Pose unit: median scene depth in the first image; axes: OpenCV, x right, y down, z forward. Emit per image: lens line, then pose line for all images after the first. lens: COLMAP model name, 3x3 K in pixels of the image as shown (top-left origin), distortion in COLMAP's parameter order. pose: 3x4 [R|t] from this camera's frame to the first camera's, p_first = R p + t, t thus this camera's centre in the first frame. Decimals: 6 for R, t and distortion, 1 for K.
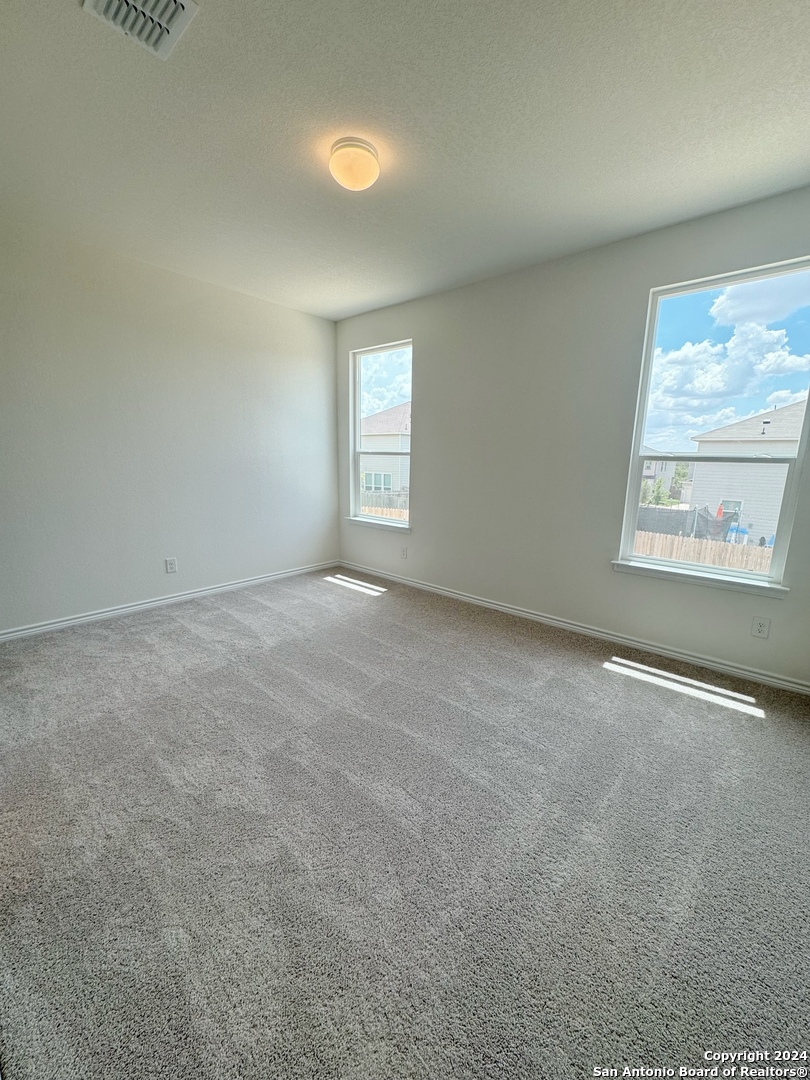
lens RADIAL K [[433.9, 0, 408.6], [0, 433.9, 541.7], [0, 0, 1]] dist [-0.001713, -0.000152]
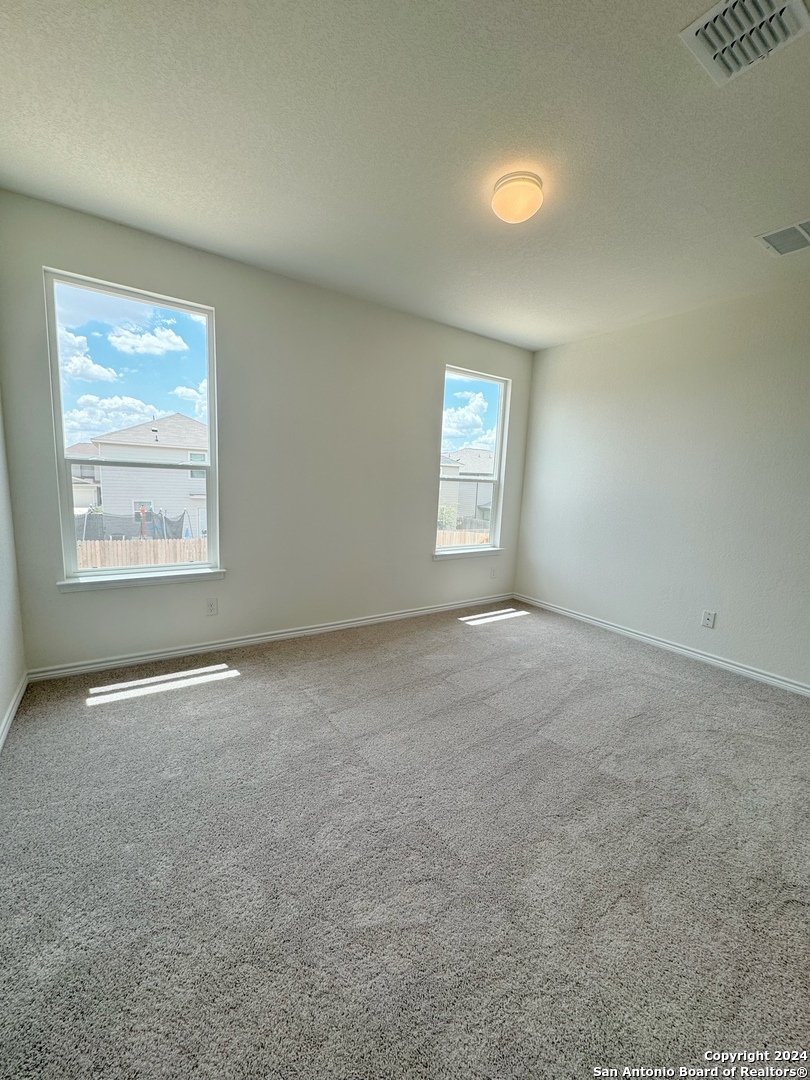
lens RADIAL K [[433.9, 0, 408.6], [0, 433.9, 541.7], [0, 0, 1]] dist [-0.001713, -0.000152]
pose [[0.240631, -0.147877, 0.959286, -0.540891], [0.147017, 0.982476, 0.114574, -0.102941], [-0.959418, 0.113461, 0.258154, 0.459513]]
